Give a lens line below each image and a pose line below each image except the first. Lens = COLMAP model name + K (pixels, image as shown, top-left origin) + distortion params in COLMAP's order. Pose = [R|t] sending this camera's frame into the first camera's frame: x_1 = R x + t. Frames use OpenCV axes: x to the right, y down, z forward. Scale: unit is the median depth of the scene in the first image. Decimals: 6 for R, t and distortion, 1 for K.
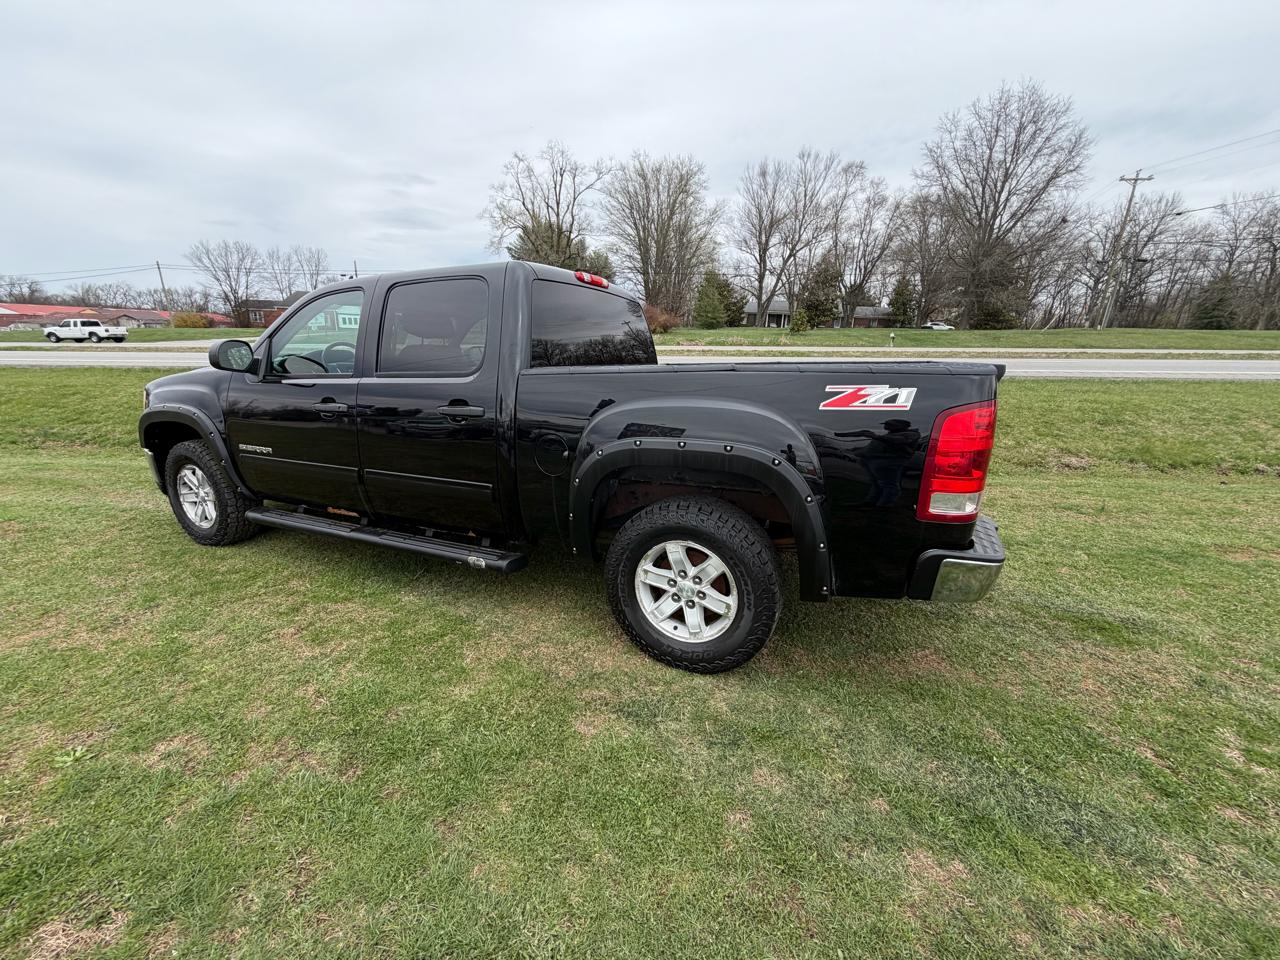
lens RADIAL K [[508.0, 0, 635.9], [0, 508.0, 478.3], [0, 0, 1]] dist [0.000480, -0.000234]
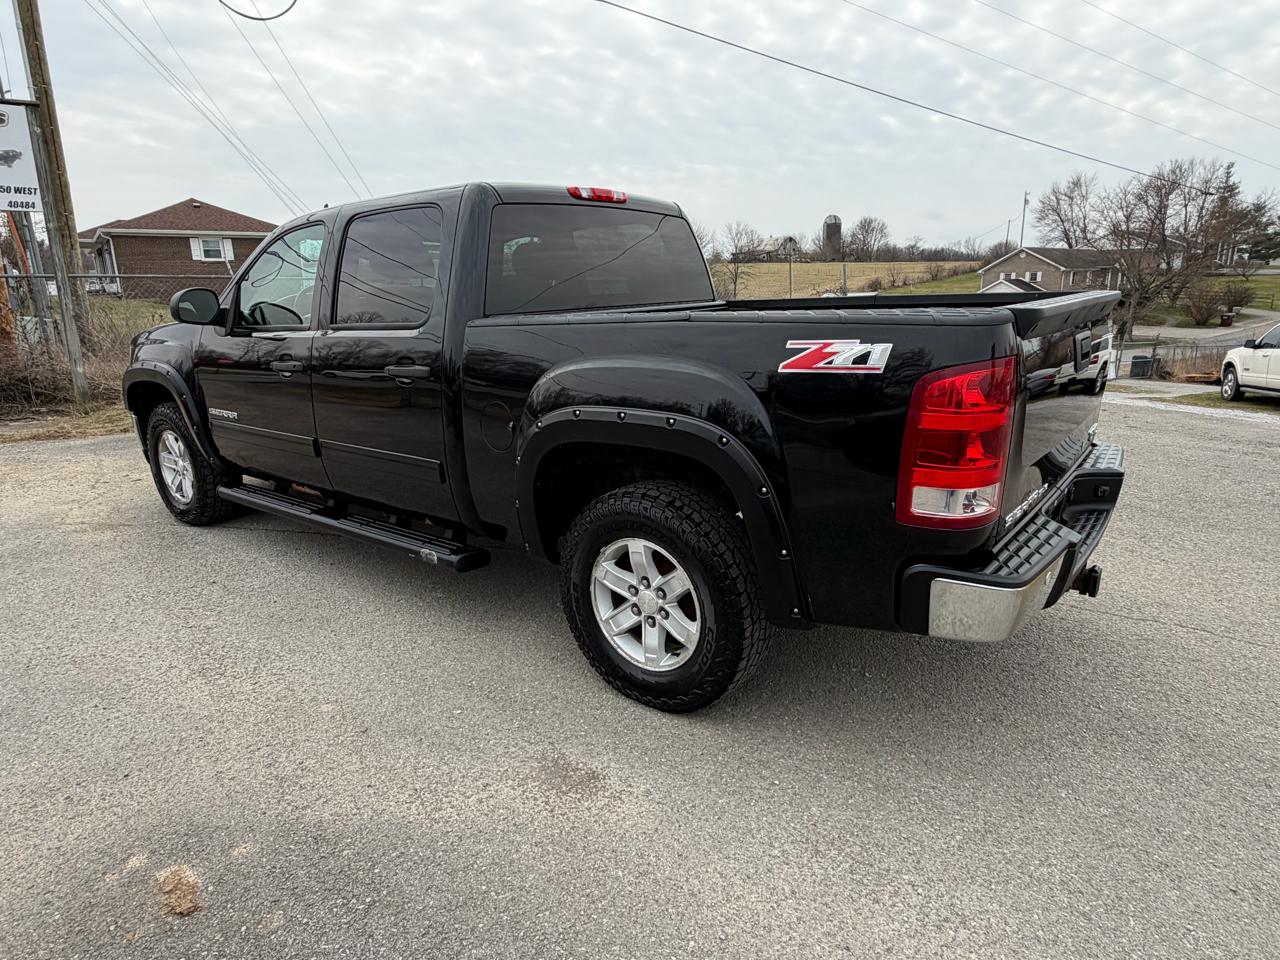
lens RADIAL K [[773.2, 0, 633.2], [0, 773.2, 484.1], [0, 0, 1]] dist [-0.002974, 0.000496]
pose [[0.968303, 0.035774, -0.247203, 0.019661], [-0.029072, 0.999106, 0.030707, 0.000127], [0.248080, -0.022547, 0.968477, -0.007843]]
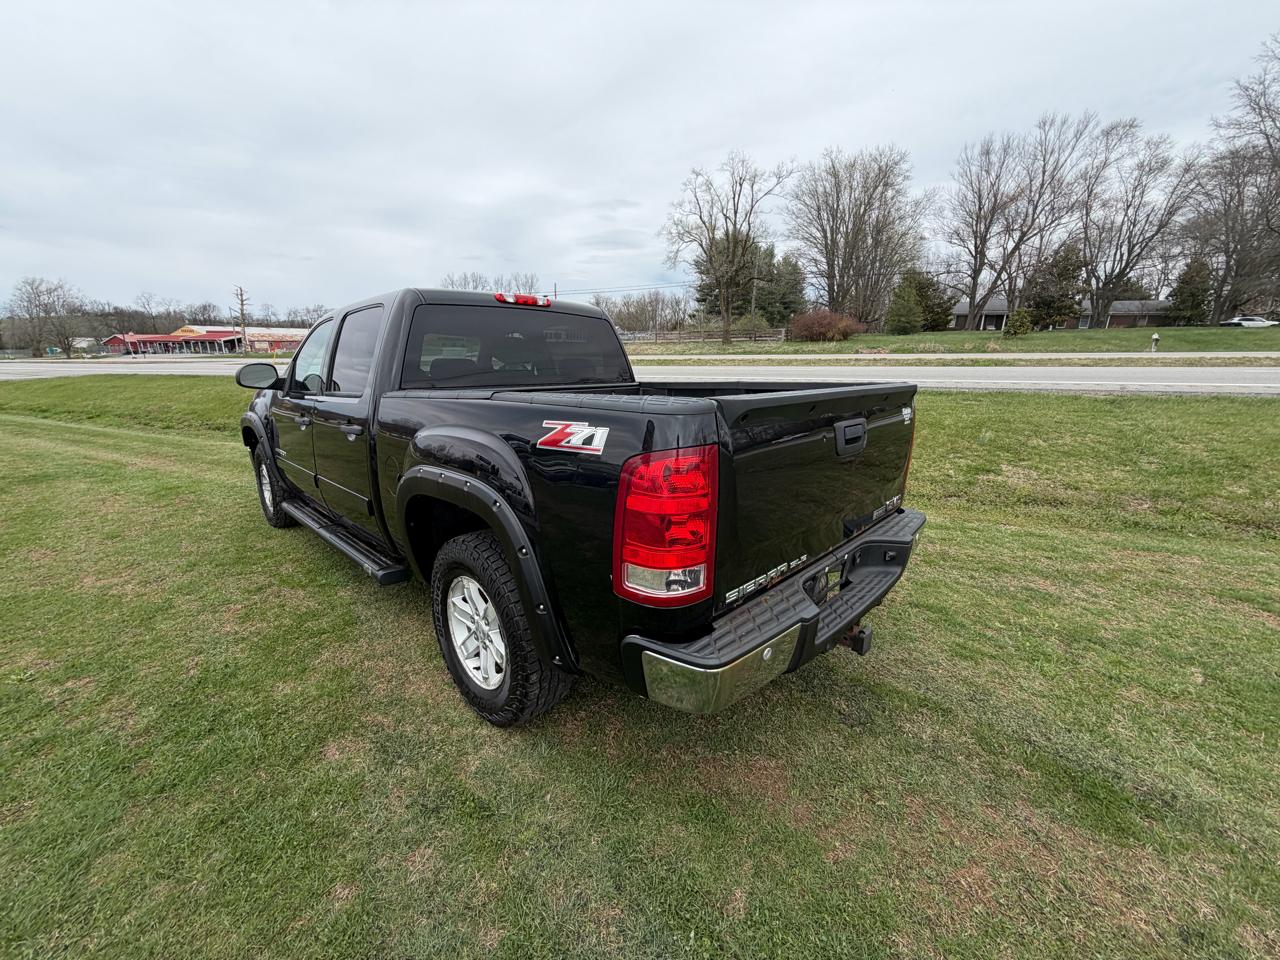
lens RADIAL K [[508.0, 0, 635.9], [0, 508.0, 478.3], [0, 0, 1]] dist [0.000480, -0.000234]
pose [[0.938526, 0.068591, -0.338325, 0.035957], [-0.074292, 0.997229, -0.003913, -0.004134], [0.337119, 0.028807, 0.941021, 0.011292]]
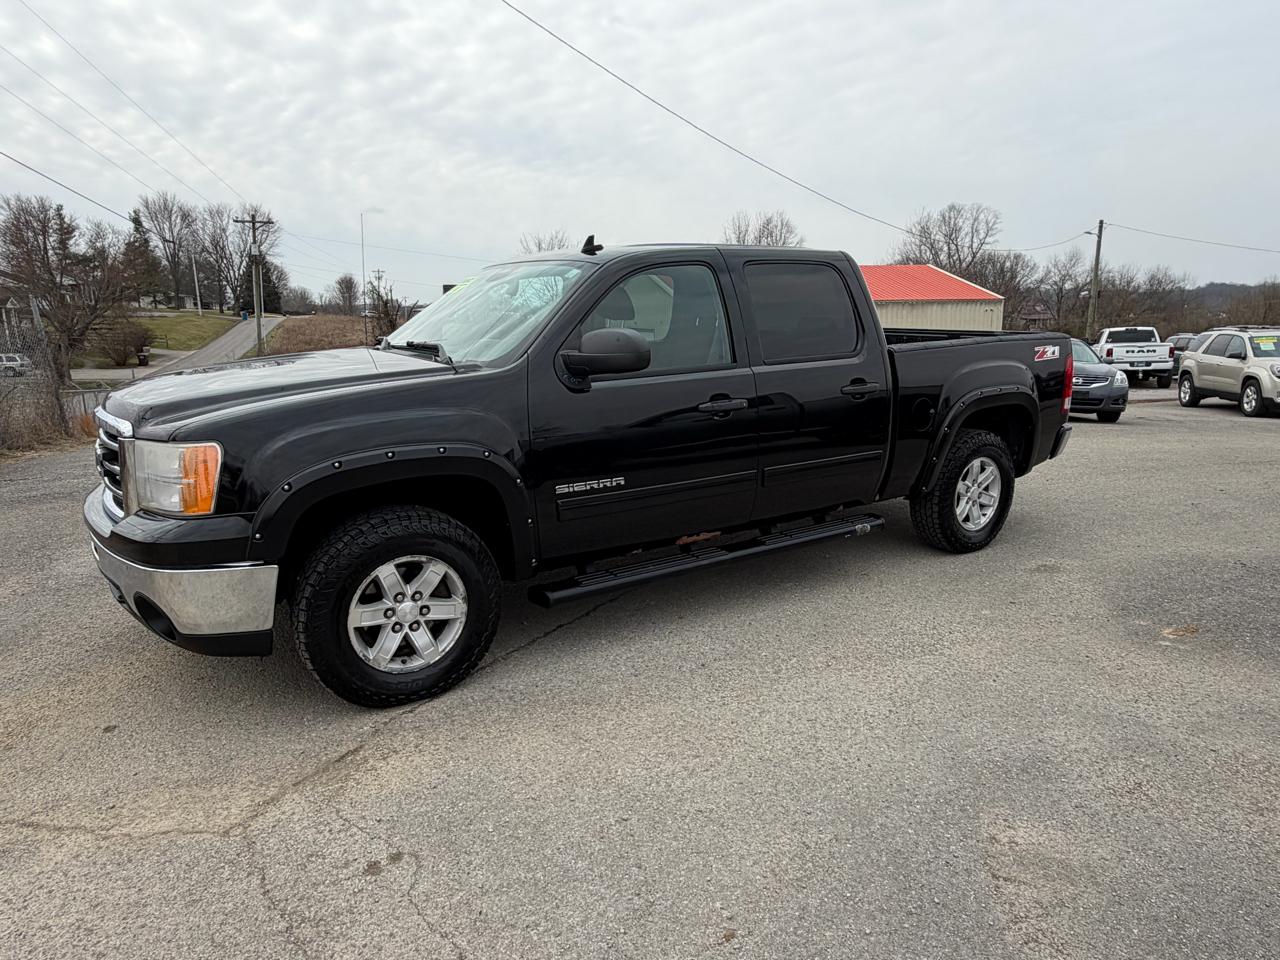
lens RADIAL K [[816.9, 0, 641.0], [0, 816.9, 488.8], [0, 0, 1]] dist [-0.002946, 0.001302]
pose [[0.532984, -0.193035, 0.823812, -0.124985], [0.201646, 0.974554, 0.097897, -0.011434], [-0.821747, 0.113941, 0.558346, 0.026175]]
